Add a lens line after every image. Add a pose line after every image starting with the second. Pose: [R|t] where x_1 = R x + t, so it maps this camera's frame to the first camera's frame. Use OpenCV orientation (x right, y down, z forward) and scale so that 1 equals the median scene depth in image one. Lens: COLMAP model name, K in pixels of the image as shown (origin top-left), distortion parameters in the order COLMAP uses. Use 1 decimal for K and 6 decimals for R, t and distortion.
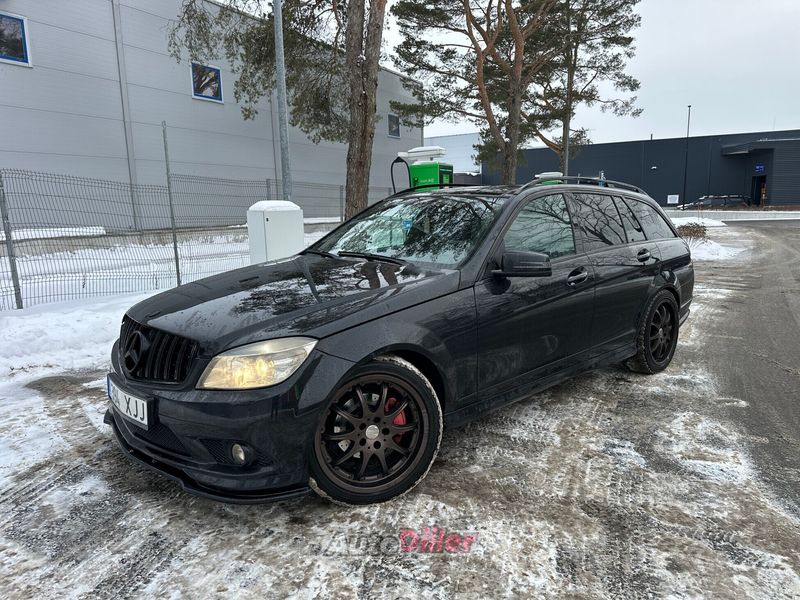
lens RADIAL K [[559.6, 0, 400.0], [0, 559.6, 300.0], [0, 0, 1]] dist [0.025184, -0.032310]
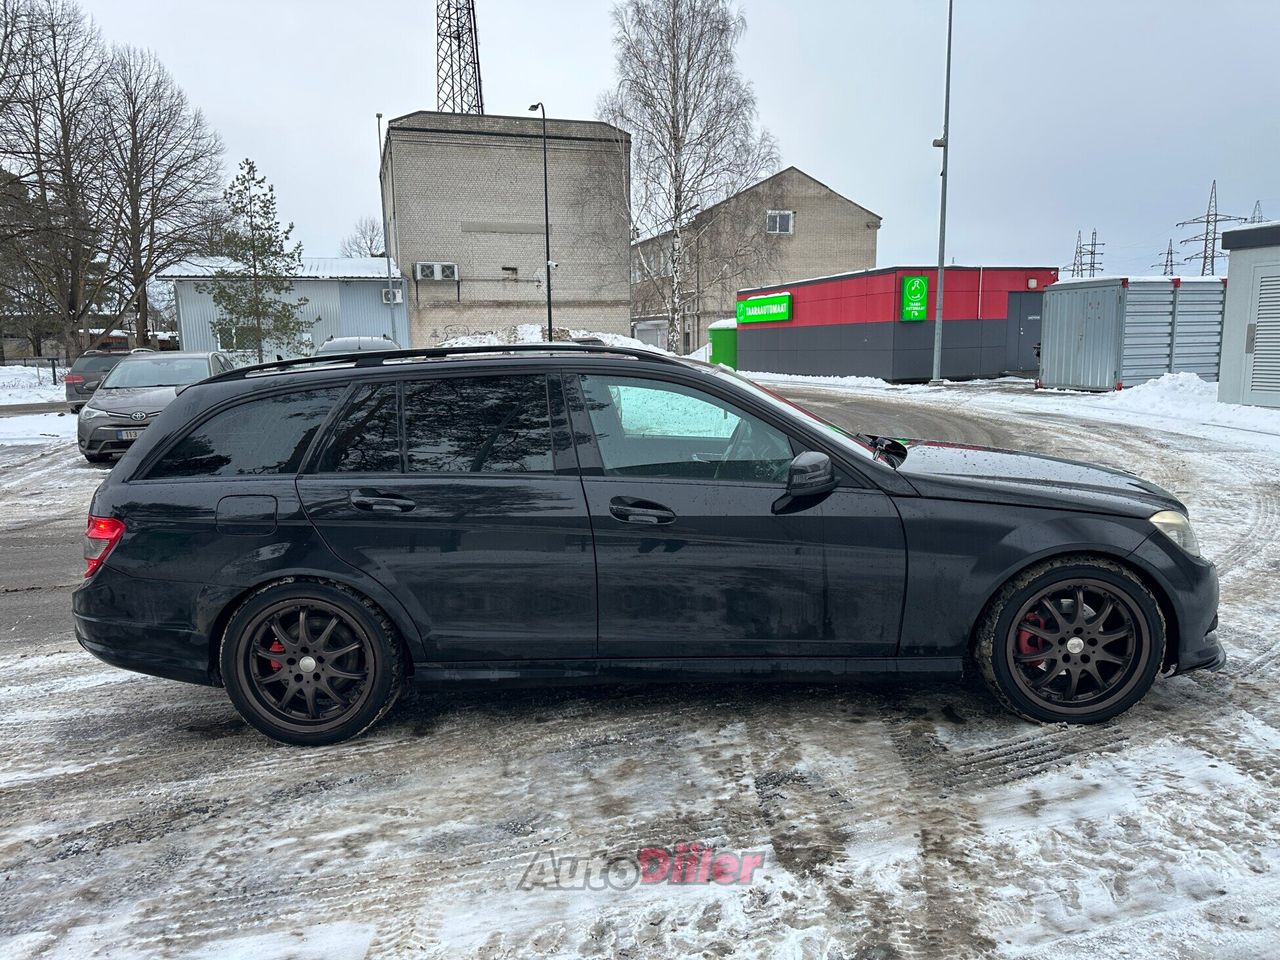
lens RADIAL K [[898.8, 0, 640.0], [0, 898.8, 480.0], [0, 0, 1]] dist [0.012548, -0.012832]
pose [[-0.709694, -0.066154, 0.701397, -0.811254], [0.151792, 0.957840, 0.243928, -0.415885], [-0.687963, 0.279581, -0.669732, 2.298445]]
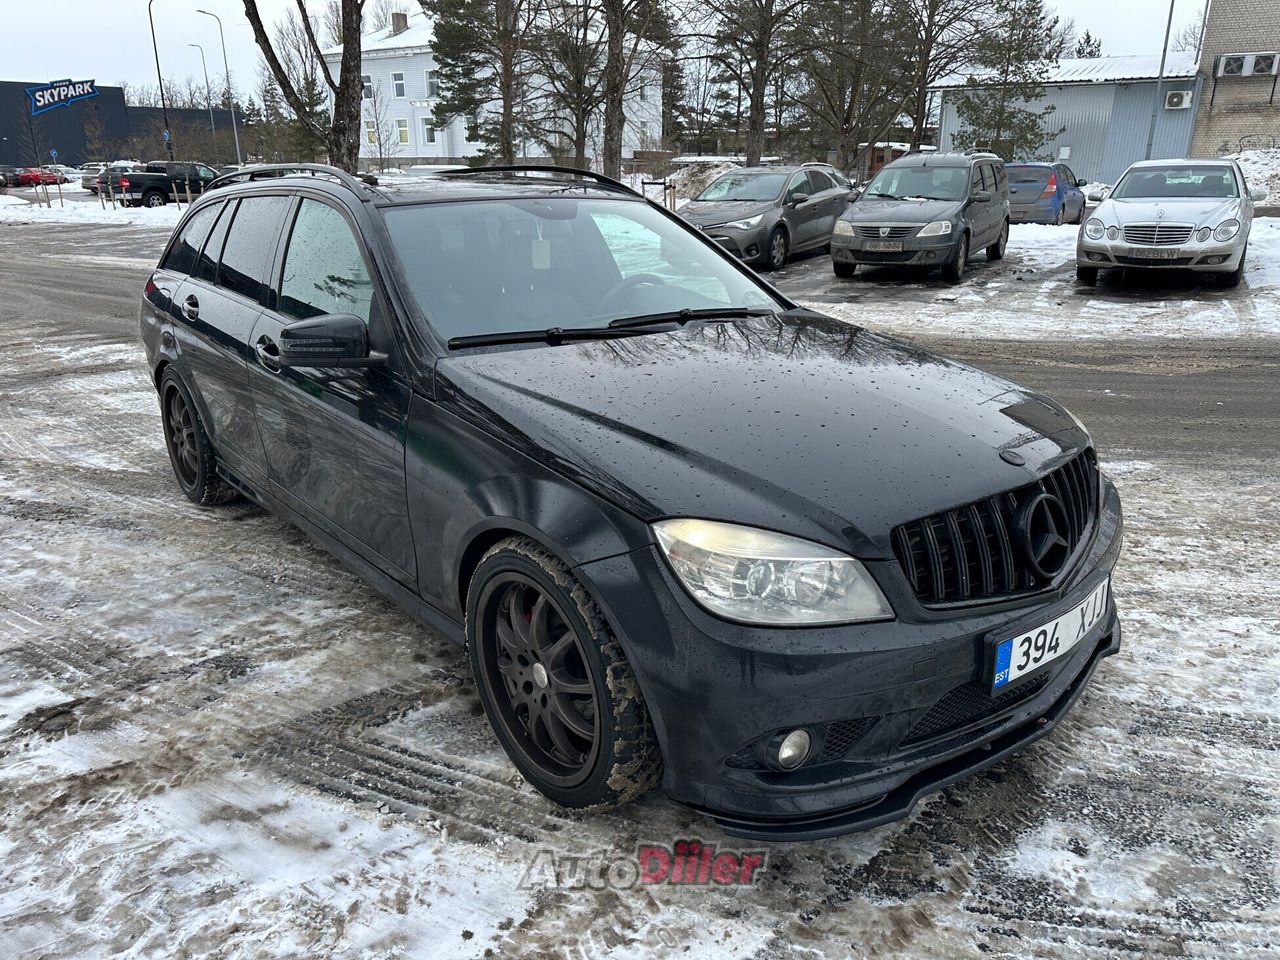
lens RADIAL K [[898.8, 0, 640.0], [0, 898.8, 480.0], [0, 0, 1]] dist [0.012548, -0.012832]
pose [[0.050127, -0.302168, 0.951936, -1.046944], [0.165501, 0.942470, 0.290448, -0.205963], [-0.984935, 0.142987, 0.097253, 1.074709]]
